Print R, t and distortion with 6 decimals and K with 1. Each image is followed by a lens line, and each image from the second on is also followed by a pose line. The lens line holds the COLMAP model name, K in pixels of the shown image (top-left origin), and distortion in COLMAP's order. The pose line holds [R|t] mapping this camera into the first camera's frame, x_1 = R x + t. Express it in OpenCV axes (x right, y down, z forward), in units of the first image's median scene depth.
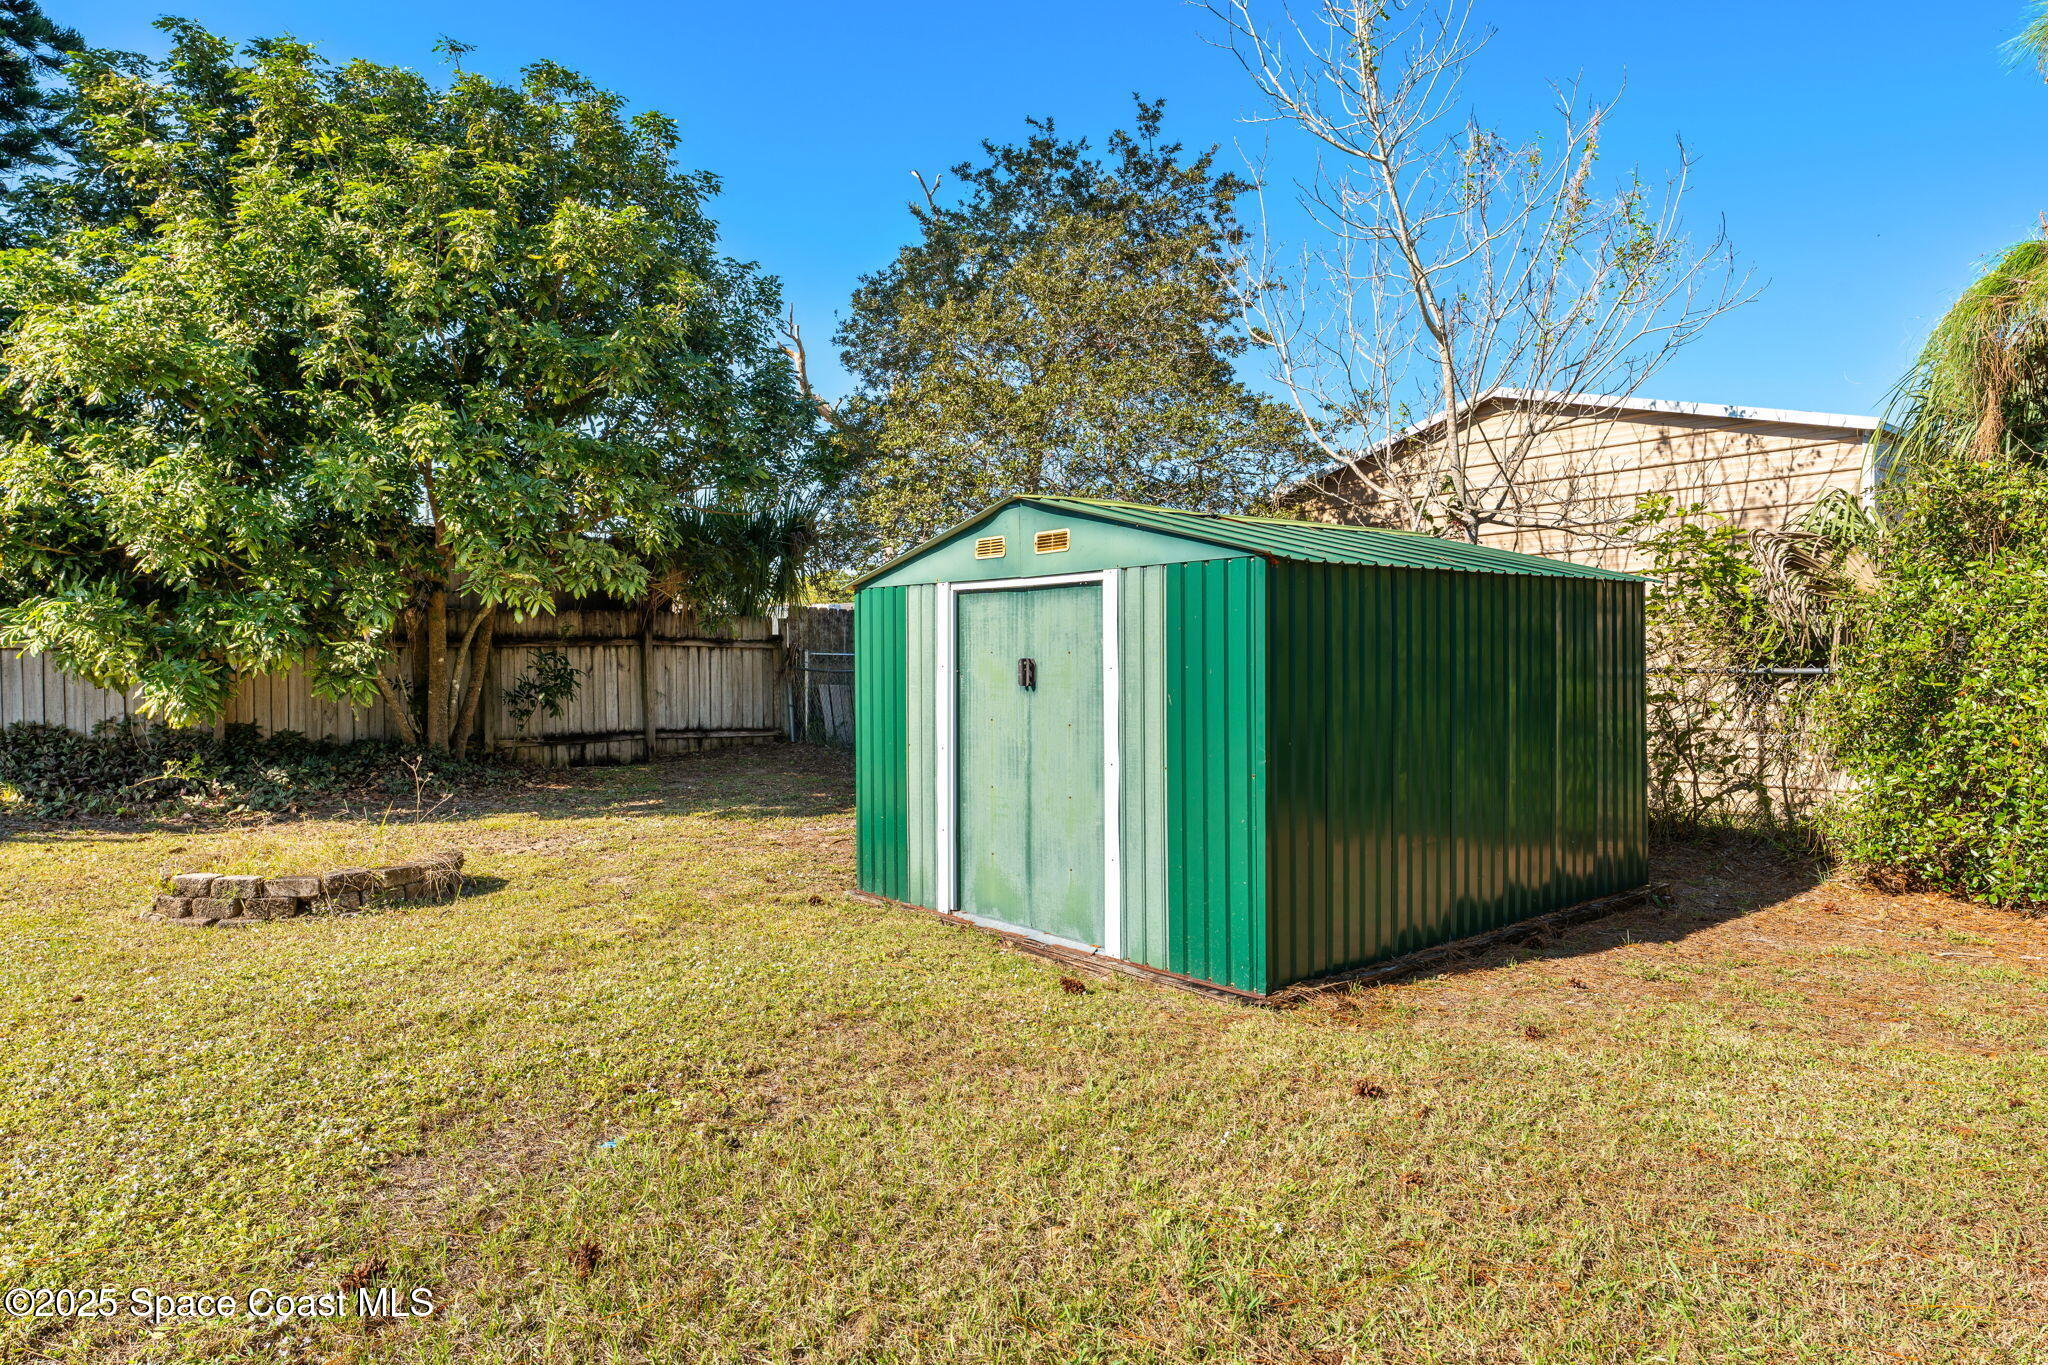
lens RADIAL K [[1241.4, 0, 1027.8], [0, 1241.4, 682.8], [0, 0, 1]] dist [-0.003916, -0.000670]
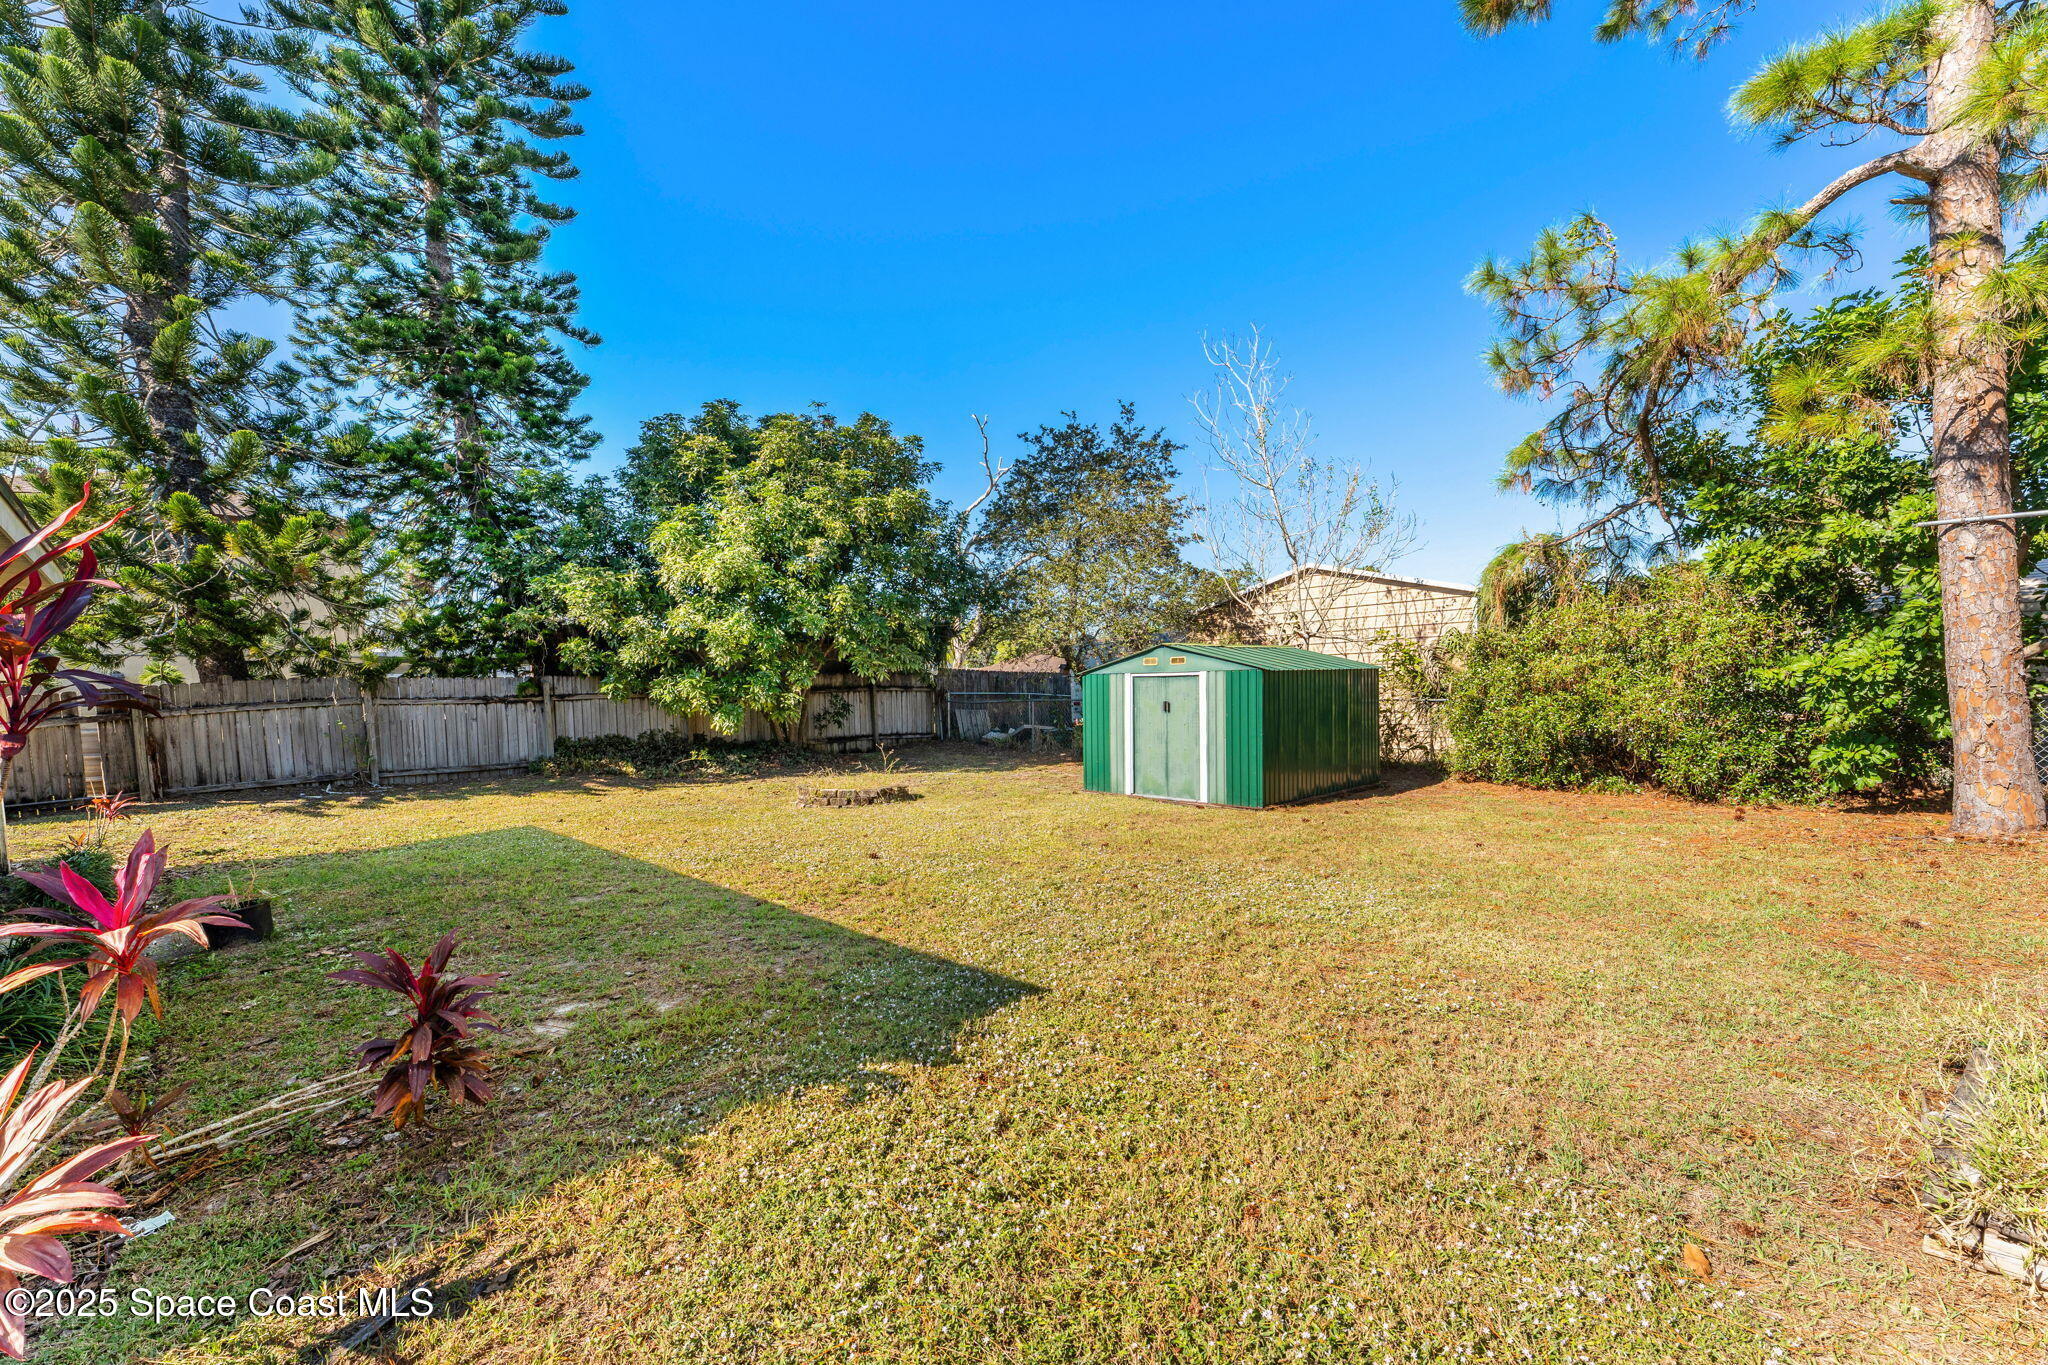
lens RADIAL K [[862.9, 0, 1017.7], [0, 862.9, 719.6], [0, 0, 1]] dist [0.000542, 0.000730]
pose [[0.997988, -0.015445, 0.061490, -0.278935], [0.014314, 0.999721, 0.018790, -0.012115], [-0.061763, -0.017872, 0.997931, -0.571712]]
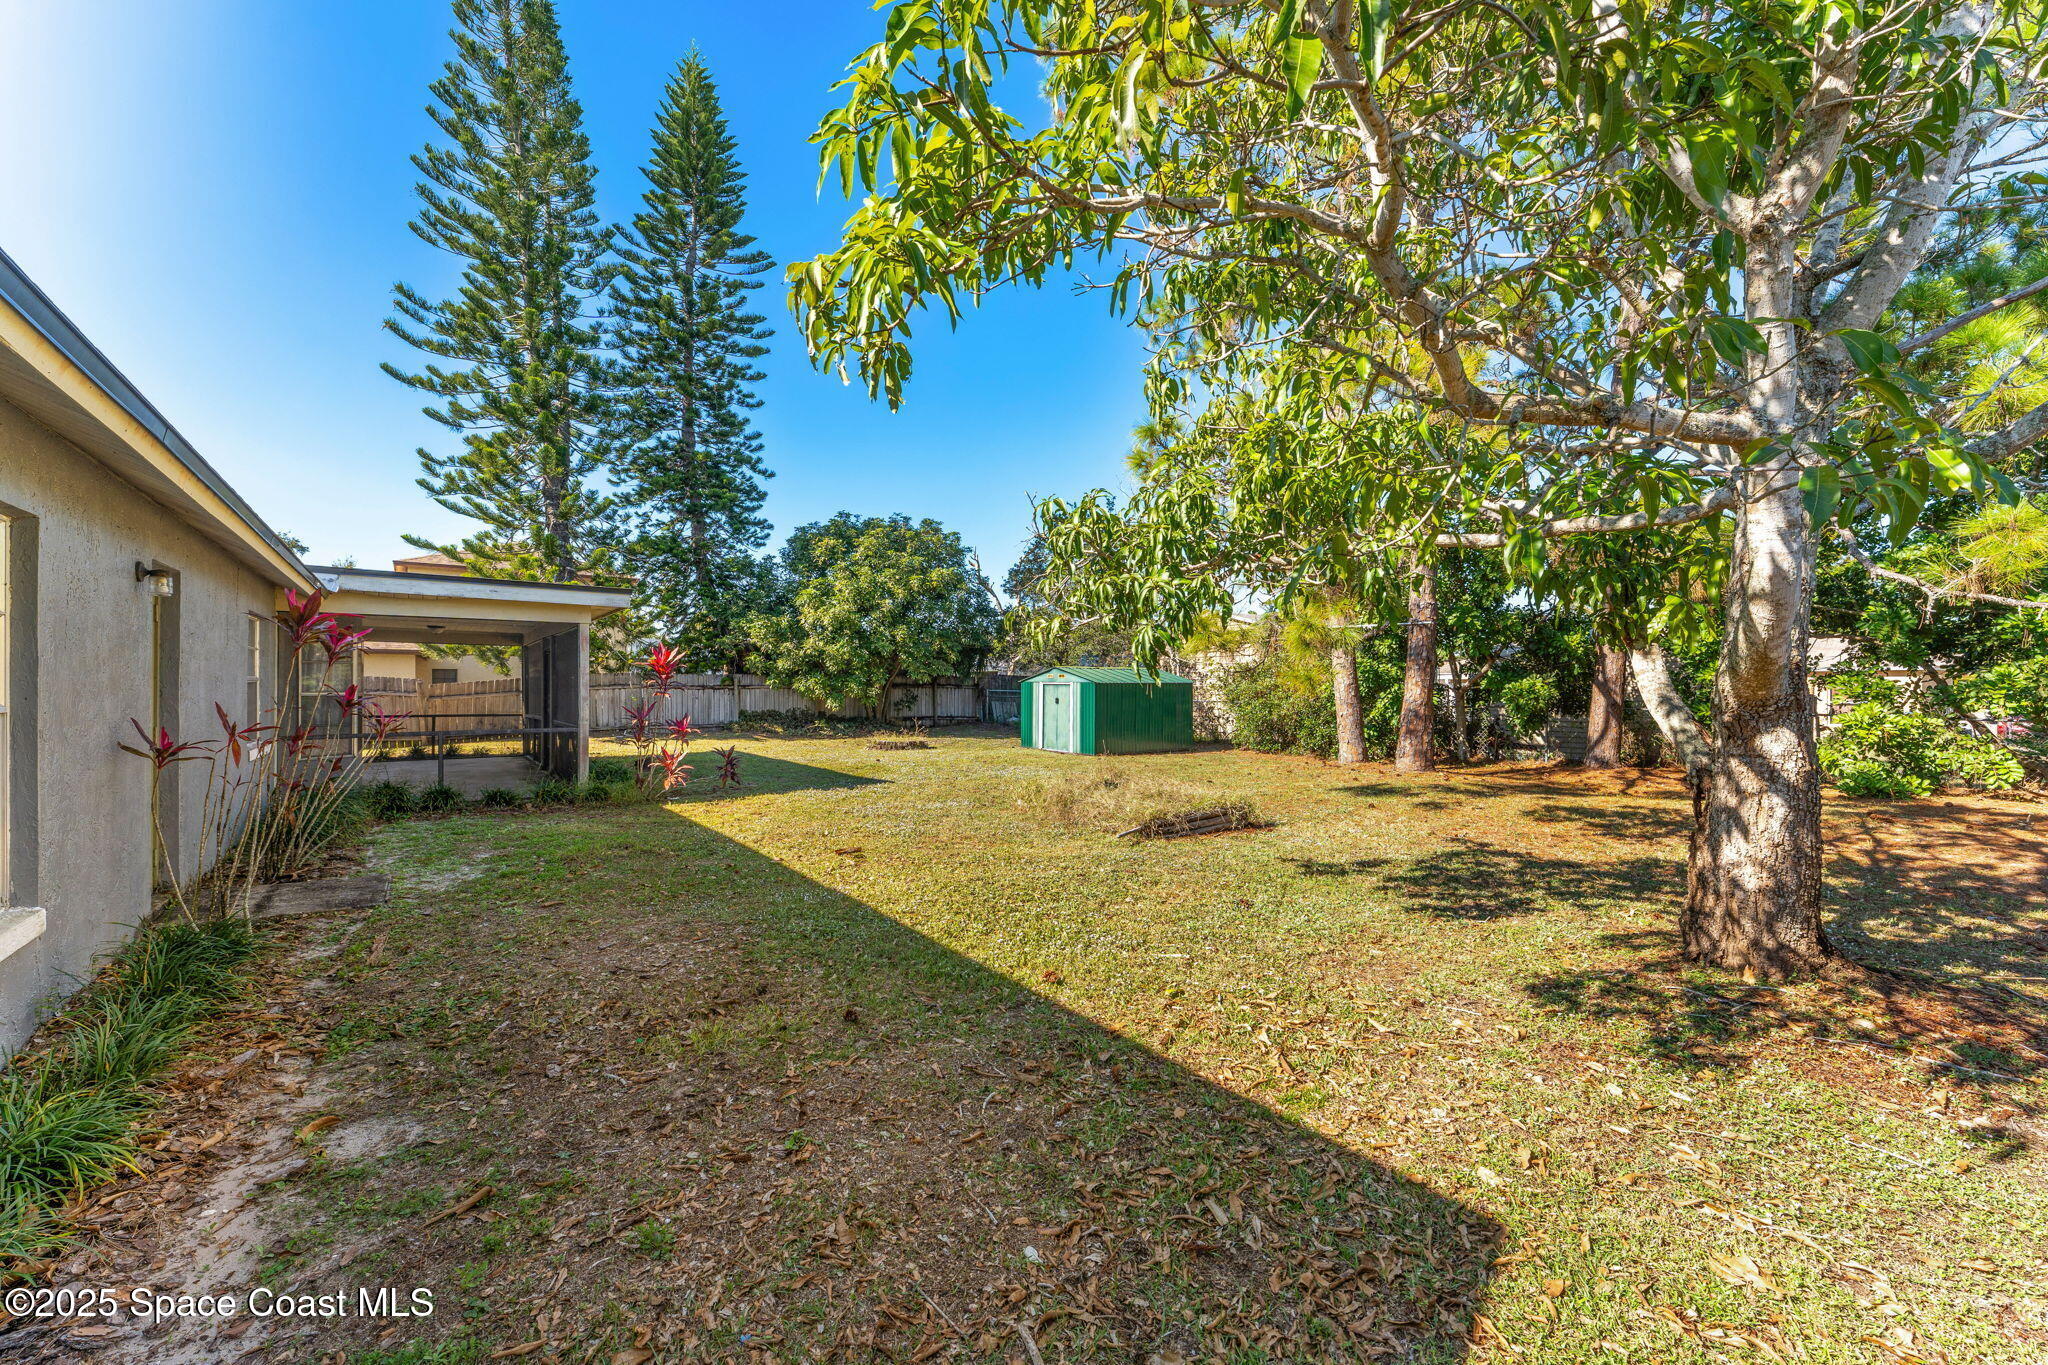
lens RADIAL K [[807.0, 0, 1027.9], [0, 807.0, 679.8], [0, 0, 1]] dist [0.003521, 0.000639]
pose [[0.997593, 0.012269, -0.068244, 0.066297], [-0.014117, 0.999545, -0.026659, -0.002127], [0.067886, 0.027558, 0.997312, -1.457785]]
